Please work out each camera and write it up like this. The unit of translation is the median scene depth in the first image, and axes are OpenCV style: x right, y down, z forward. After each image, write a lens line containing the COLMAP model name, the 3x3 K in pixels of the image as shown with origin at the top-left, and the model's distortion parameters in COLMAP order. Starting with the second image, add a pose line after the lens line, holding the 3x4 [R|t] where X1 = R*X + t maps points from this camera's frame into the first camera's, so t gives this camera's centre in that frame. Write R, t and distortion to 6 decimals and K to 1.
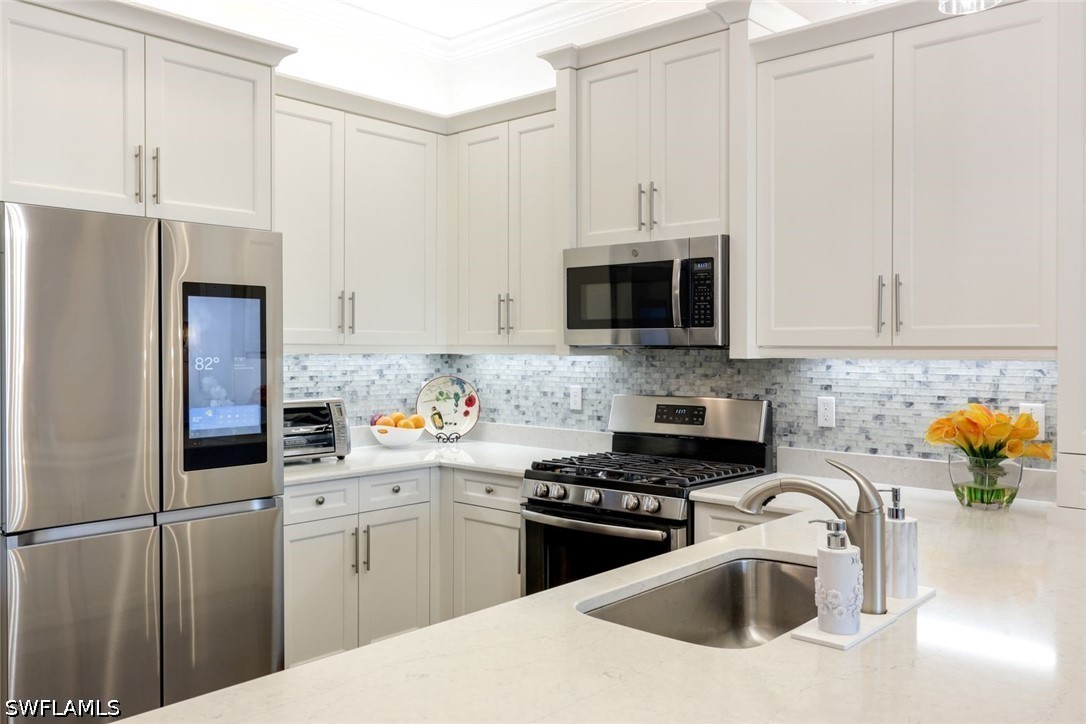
lens RADIAL K [[884.4, 0, 560.2], [0, 884.4, 356.5], [0, 0, 1]] dist [-0.000346, -0.000796]
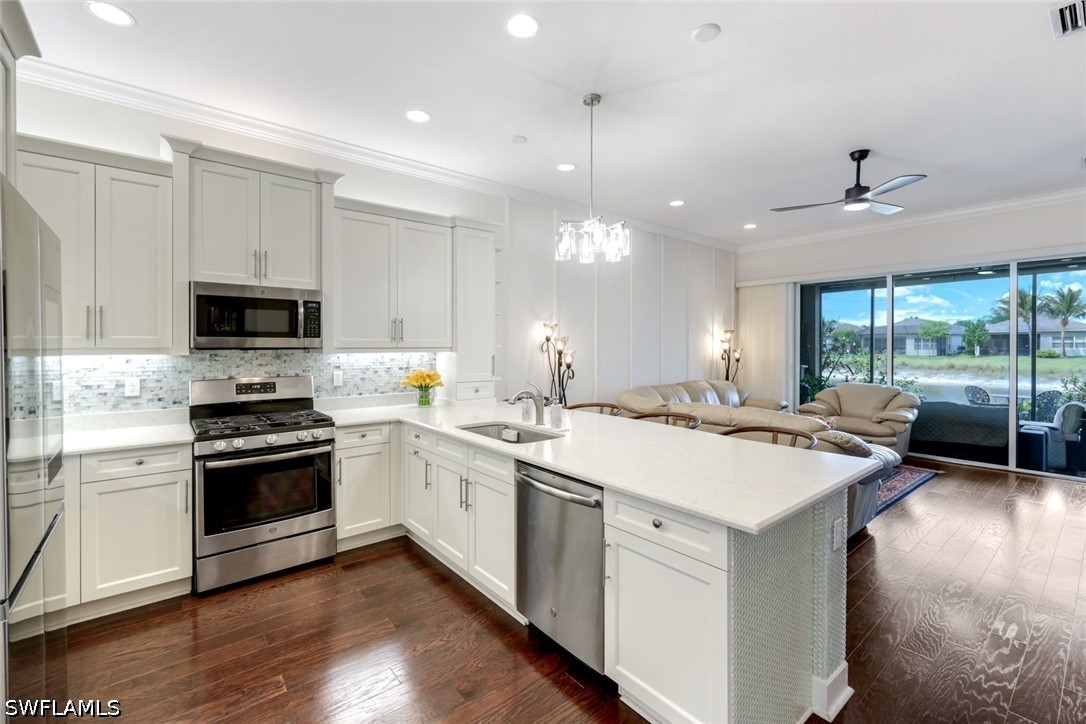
lens RADIAL K [[469.4, 0, 542.5], [0, 469.4, 346.6], [0, 0, 1]] dist [0.000405, -0.000126]
pose [[0.153942, -0.006513, 0.988058, -0.688019], [0.010284, 0.999935, 0.004989, -0.013290], [-0.988026, 0.009393, 0.153999, 0.333806]]
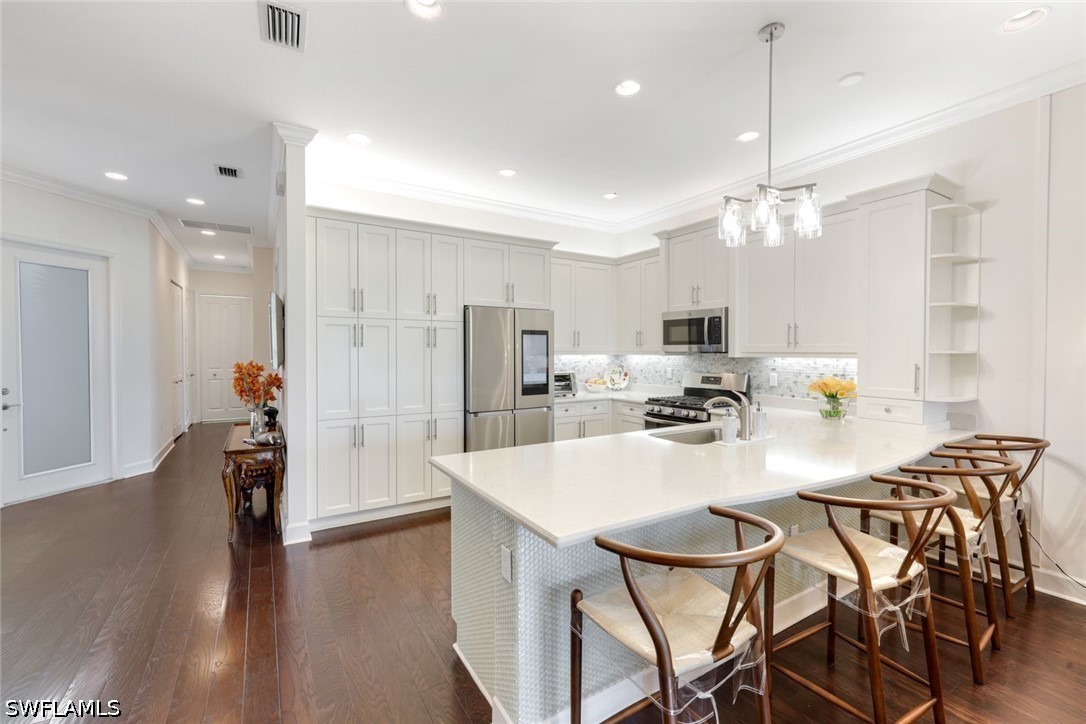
lens RADIAL K [[464.7, 0, 554.1], [0, 464.7, 355.0], [0, 0, 1]] dist [-0.000923, -0.000154]
pose [[0.961946, 0.002470, -0.273227, 0.071606], [-0.002437, 0.999997, 0.000463, -0.002904], [0.273228, 0.000220, 0.961949, -0.345731]]
